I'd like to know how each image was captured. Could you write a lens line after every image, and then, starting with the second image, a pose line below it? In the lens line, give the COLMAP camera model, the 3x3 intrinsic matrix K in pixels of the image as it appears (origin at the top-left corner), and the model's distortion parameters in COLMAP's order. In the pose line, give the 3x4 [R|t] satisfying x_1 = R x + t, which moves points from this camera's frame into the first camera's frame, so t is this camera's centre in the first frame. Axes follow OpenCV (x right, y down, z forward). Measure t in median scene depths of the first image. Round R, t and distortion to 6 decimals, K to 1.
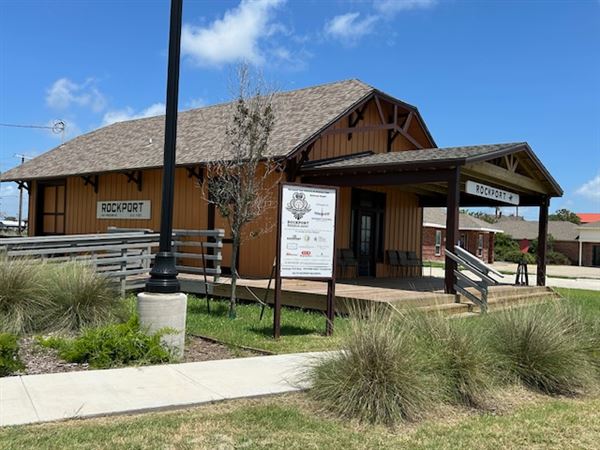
lens RADIAL K [[574.4, 0, 300.0], [0, 574.4, 225.0], [0, 0, 1]] dist [0.041388, -0.024666]
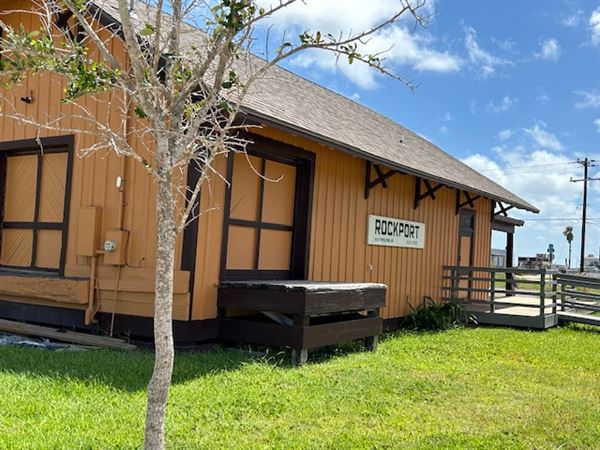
lens RADIAL K [[574.4, 0, 300.0], [0, 574.4, 225.0], [0, 0, 1]] dist [0.041388, -0.024666]
pose [[-0.090886, -0.003386, 0.995856, -1.064737], [-0.084250, 0.996435, -0.004301, -0.025368], [-0.992291, -0.084292, -0.090847, 1.294929]]
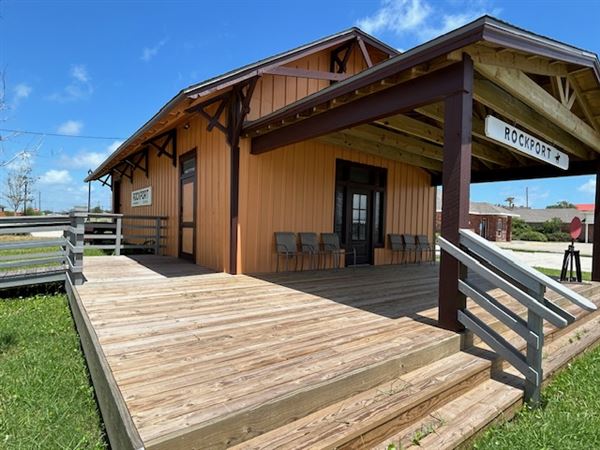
lens RADIAL K [[335.0, 0, 300.0], [0, 335.0, 225.0], [0, 0, 1]] dist [-0.001987, 0.000210]
pose [[0.973877, -0.009176, -0.226893, 0.142648], [0.014733, 0.999631, 0.022808, 0.017668], [0.226600, -0.025555, 0.973653, 0.494311]]
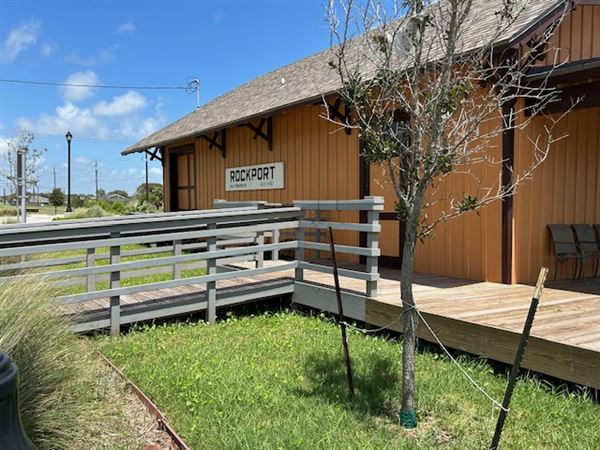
lens RADIAL K [[532.9, 0, 300.0], [0, 532.9, 225.0], [0, 0, 1]] dist [0.112367, -0.000133]
pose [[0.956491, -0.017942, -0.291211, -0.046326], [0.033132, 0.998330, 0.047313, 0.005644], [0.289876, -0.054903, 0.955488, 0.372170]]
